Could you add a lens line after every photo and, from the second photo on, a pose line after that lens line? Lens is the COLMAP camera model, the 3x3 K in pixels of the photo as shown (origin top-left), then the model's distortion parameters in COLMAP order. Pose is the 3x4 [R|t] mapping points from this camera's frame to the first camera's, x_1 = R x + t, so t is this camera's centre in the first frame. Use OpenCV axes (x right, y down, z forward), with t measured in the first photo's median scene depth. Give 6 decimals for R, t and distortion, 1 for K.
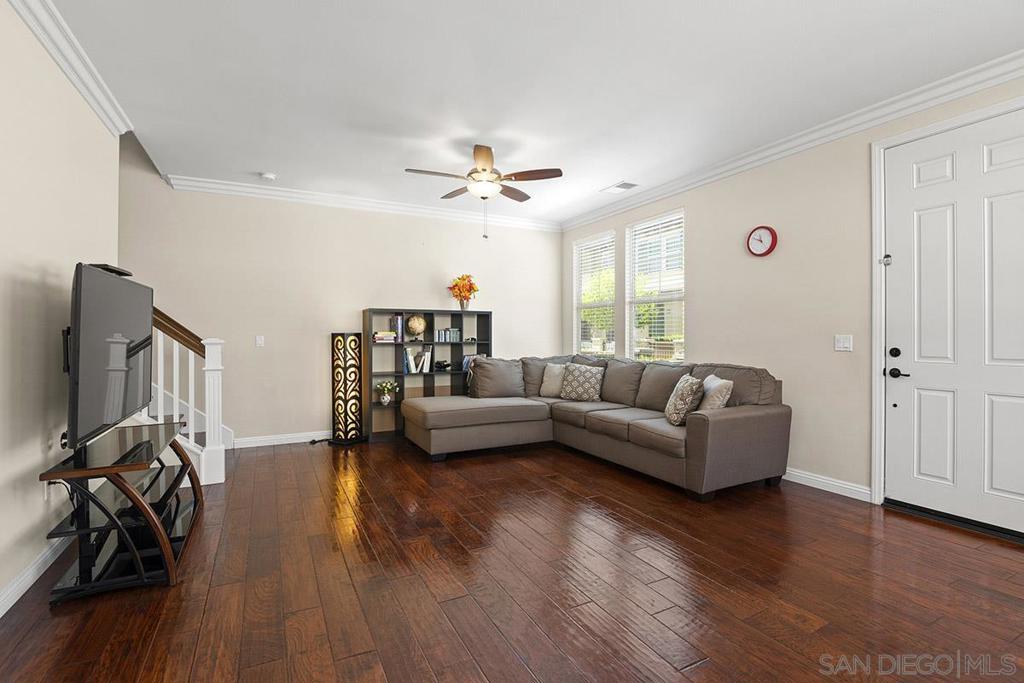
lens RADIAL K [[479.4, 0, 513.5], [0, 479.4, 336.3], [0, 0, 1]] dist [-0.004963, -0.009944]
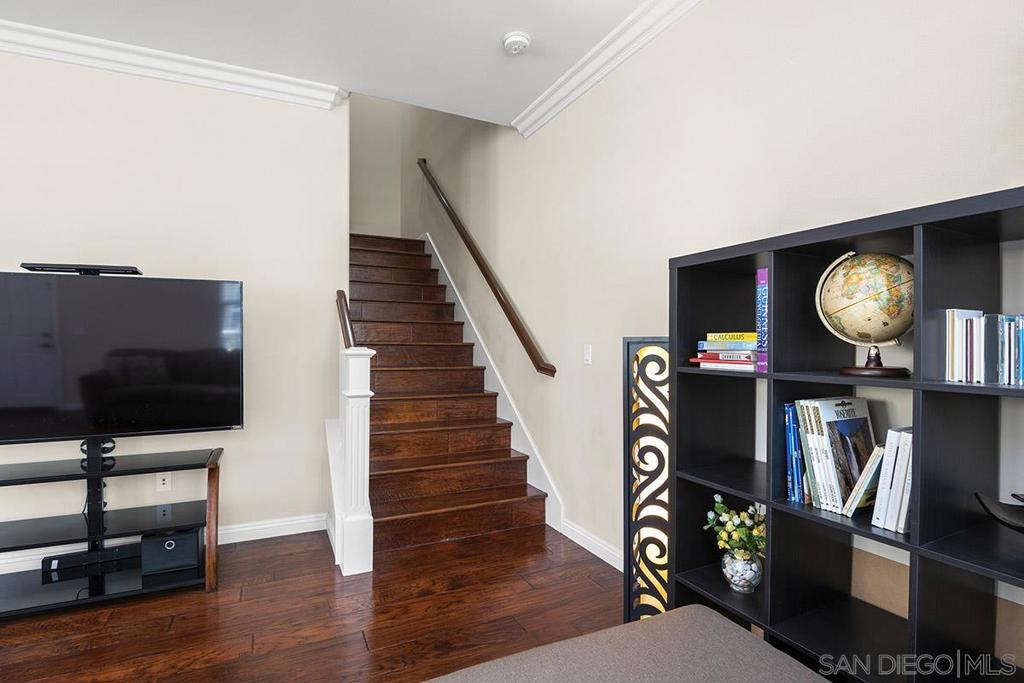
lens RADIAL K [[496.1, 0, 508.9], [0, 496.1, 344.9], [0, 0, 1]] dist [-0.000371, -0.000337]
pose [[-0.034601, -0.003323, -0.999396, 0.032228], [-0.009280, 0.999952, -0.003003, 0.000708], [0.999358, 0.009171, -0.034630, 0.901475]]
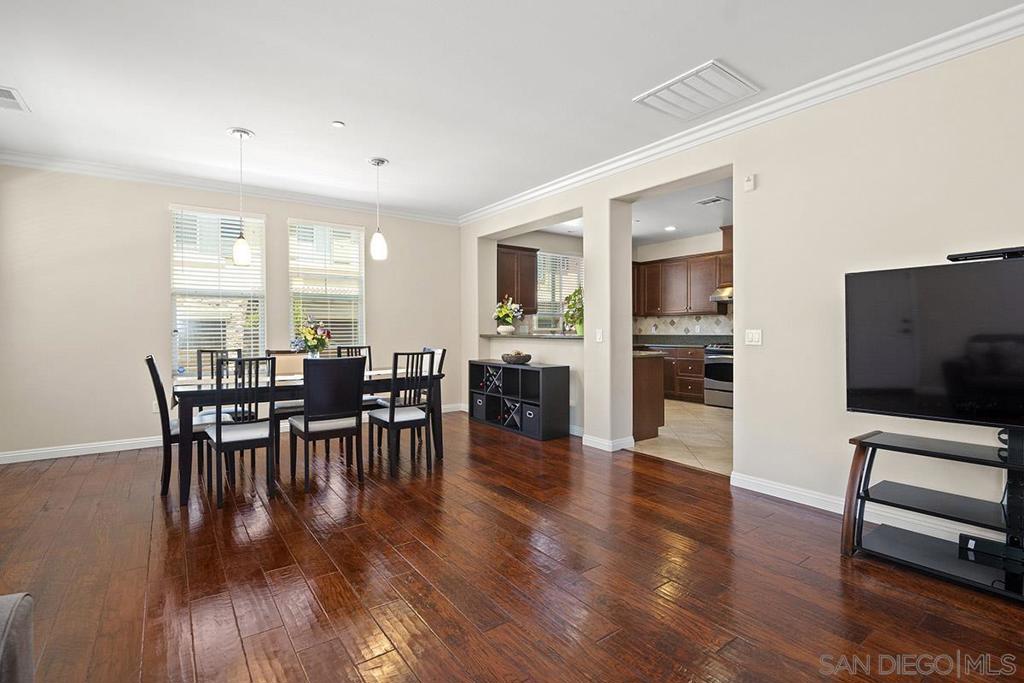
lens RADIAL K [[479.4, 0, 517.0], [0, 479.4, 337.0], [0, 0, 1]] dist [-0.004963, -0.009944]
pose [[-0.987112, 0.005491, -0.159936, 0.086499], [0.002666, 0.999837, 0.017870, -0.000401], [0.160008, 0.017213, -0.986966, 0.837640]]
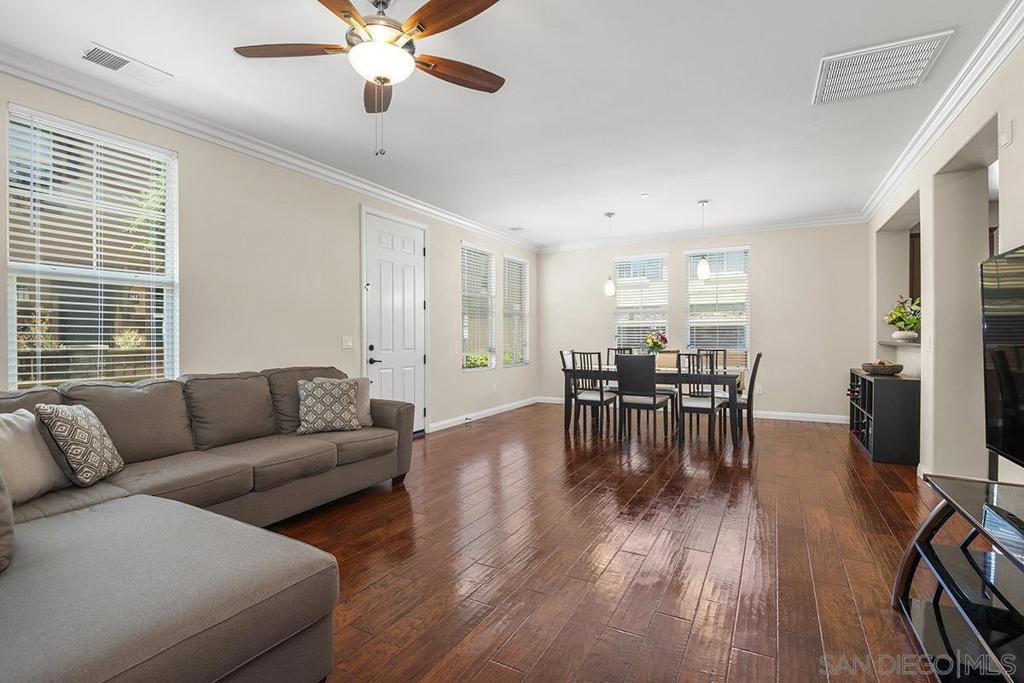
lens RADIAL K [[479.4, 0, 511.3], [0, 479.4, 347.0], [0, 0, 1]] dist [-0.004963, -0.009944]
pose [[-0.558429, -0.017645, 0.829364, -0.455704], [0.005338, 0.999677, 0.024863, -0.003087], [-0.829535, 0.018311, -0.558155, 0.911767]]
